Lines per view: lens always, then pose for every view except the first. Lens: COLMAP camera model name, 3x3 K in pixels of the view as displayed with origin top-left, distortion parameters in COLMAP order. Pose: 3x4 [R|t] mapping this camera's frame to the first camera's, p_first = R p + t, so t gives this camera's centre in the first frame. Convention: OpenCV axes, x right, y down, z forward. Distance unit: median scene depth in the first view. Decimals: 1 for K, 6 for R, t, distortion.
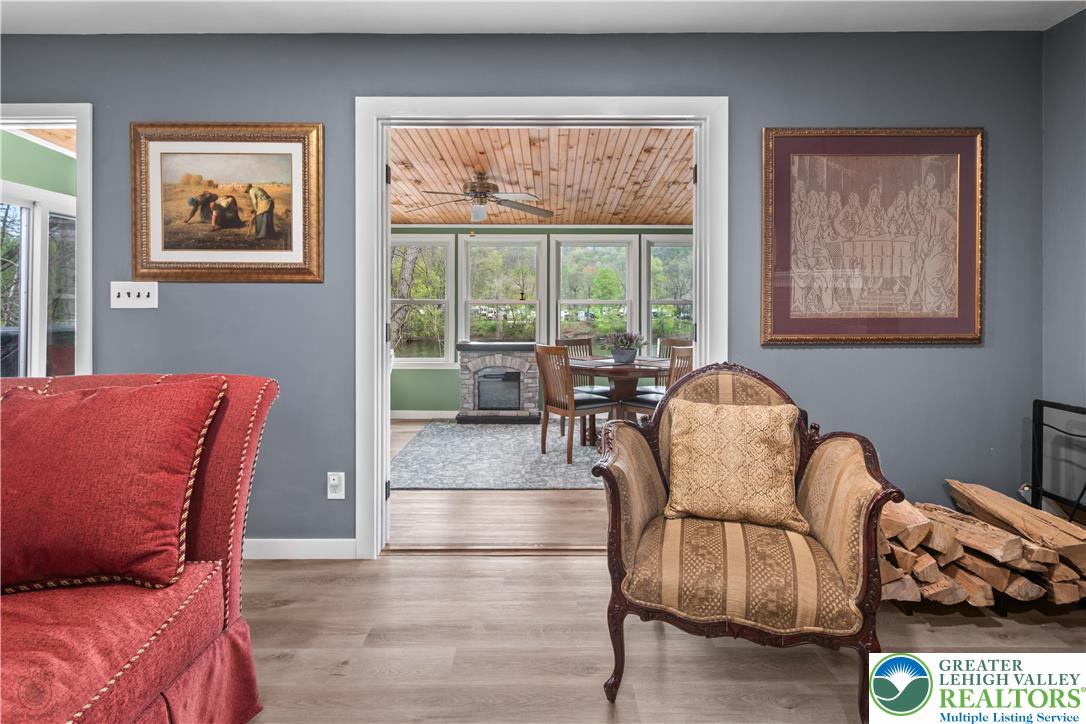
lens RADIAL K [[534.2, 0, 545.2], [0, 534.2, 298.2], [0, 0, 1]] dist [-0.002185, -0.000029]
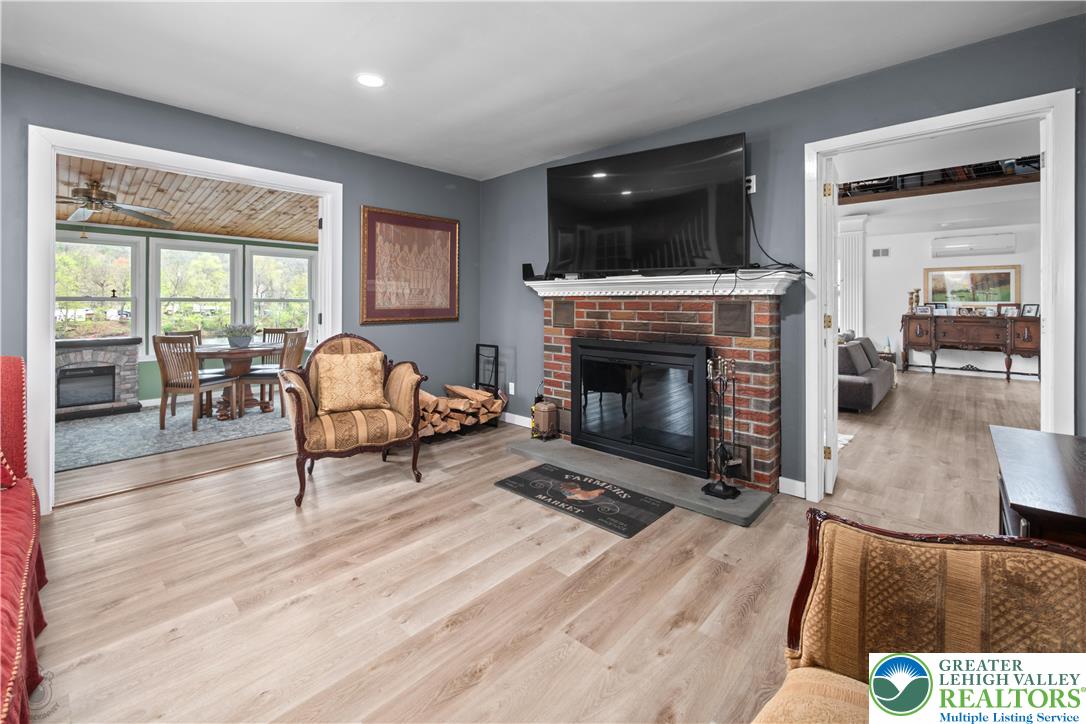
lens RADIAL K [[452.4, 0, 541.7], [0, 452.4, 316.9], [0, 0, 1]] dist [-0.001573, -0.000088]
pose [[0.666622, -0.022027, 0.745071, -0.338928], [-0.011189, 0.999155, 0.039549, -0.005365], [-0.745312, -0.034700, 0.665812, -0.496812]]
